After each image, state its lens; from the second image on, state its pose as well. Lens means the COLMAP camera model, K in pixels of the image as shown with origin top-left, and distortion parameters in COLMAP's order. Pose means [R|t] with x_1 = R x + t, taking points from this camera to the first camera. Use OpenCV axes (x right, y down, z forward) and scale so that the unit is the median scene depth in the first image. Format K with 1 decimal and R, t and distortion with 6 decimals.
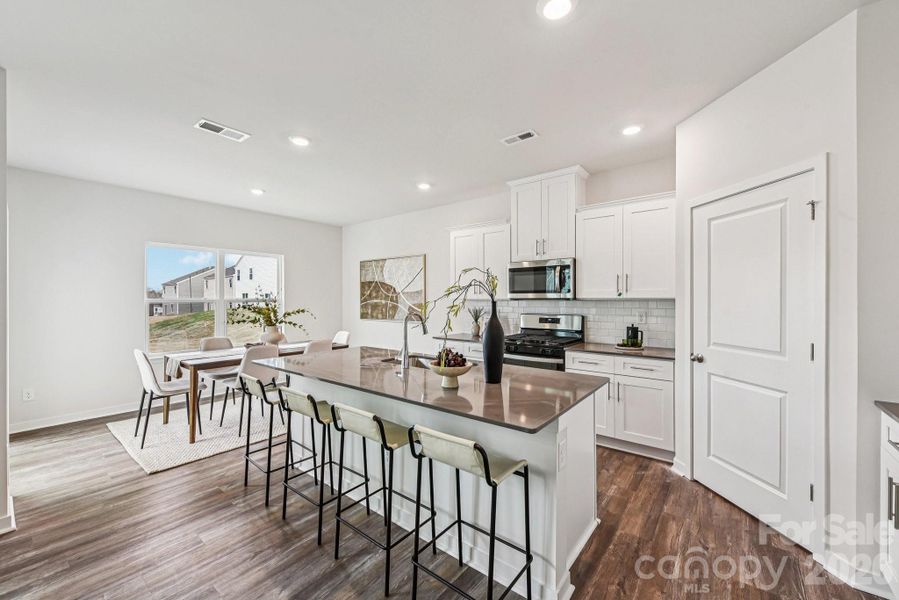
lens RADIAL K [[360.1, 0, 449.5], [0, 360.1, 300.0], [0, 0, 1]] dist [0.002743, 0.000126]
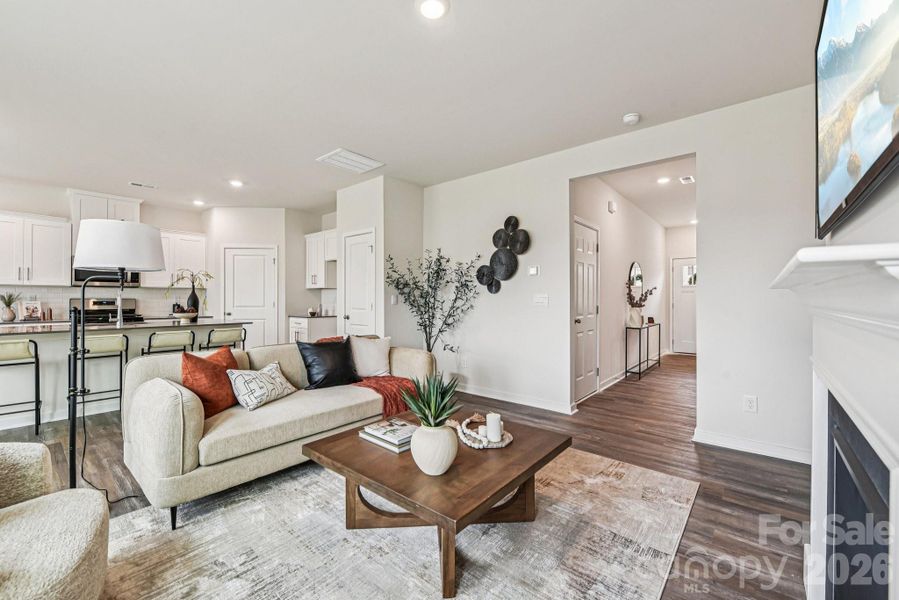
lens RADIAL K [[368.0, 0, 449.9], [0, 368.0, 297.0], [0, 0, 1]] dist [-0.010552, -0.000100]
pose [[0.029199, 0.005840, 0.999557, -1.145832], [0.000329, 0.999983, -0.005852, 0.048091], [-0.999574, 0.000499, 0.029197, -0.347297]]
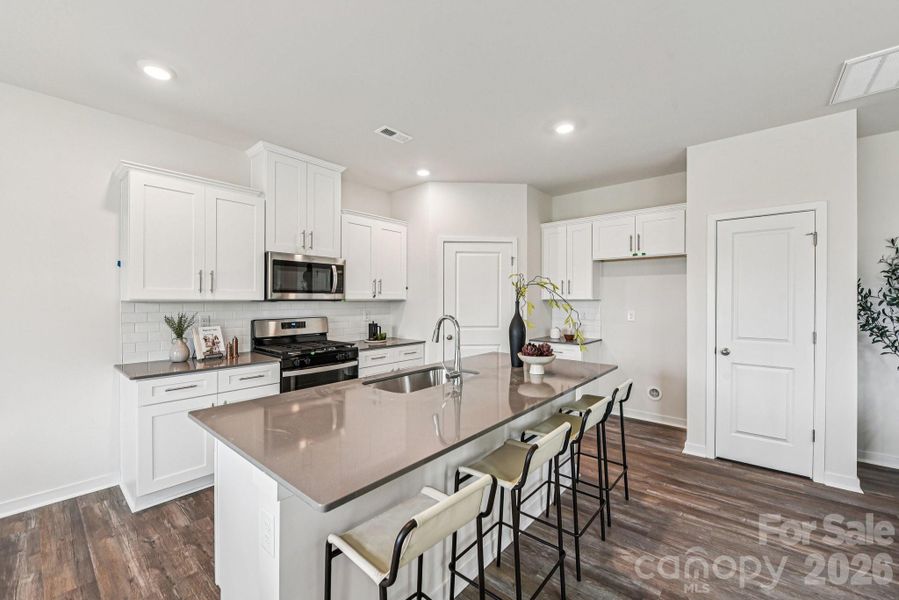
lens RADIAL K [[365.8, 0, 449.5], [0, 365.8, 300.0], [0, 0, 1]] dist [-0.001513, -0.000104]
pose [[0.034323, 0.000441, 0.999411, -0.649800], [0.001340, 0.999999, -0.000488, -0.002175], [-0.999410, 0.001356, 0.034323, 0.667570]]
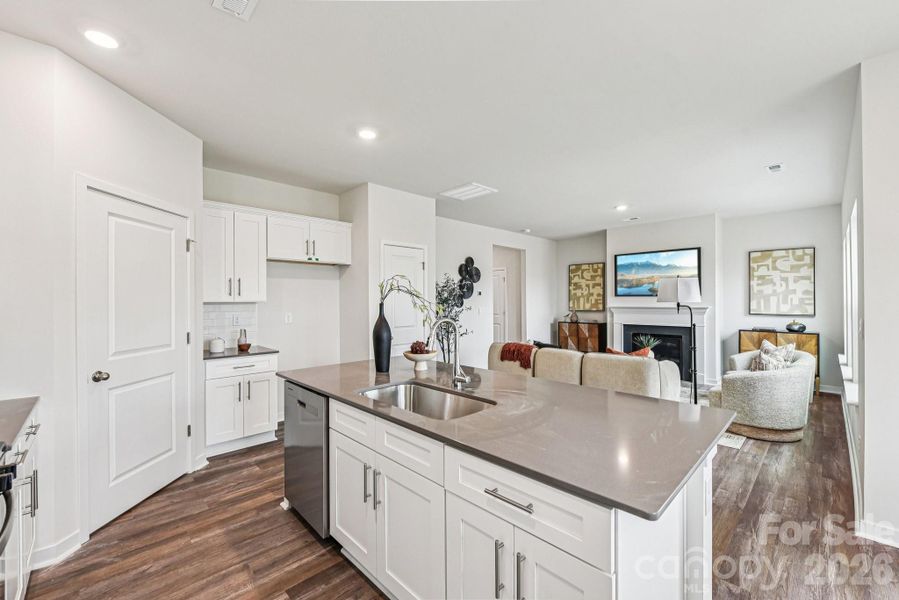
lens RADIAL K [[360.1, 0, 449.5], [0, 360.1, 300.0], [0, 0, 1]] dist [0.002743, 0.000126]
pose [[-0.991091, 0.008362, 0.132926, -0.146035], [0.008565, 0.999963, 0.000955, -0.005458], [-0.132913, 0.002085, -0.991125, 1.191350]]
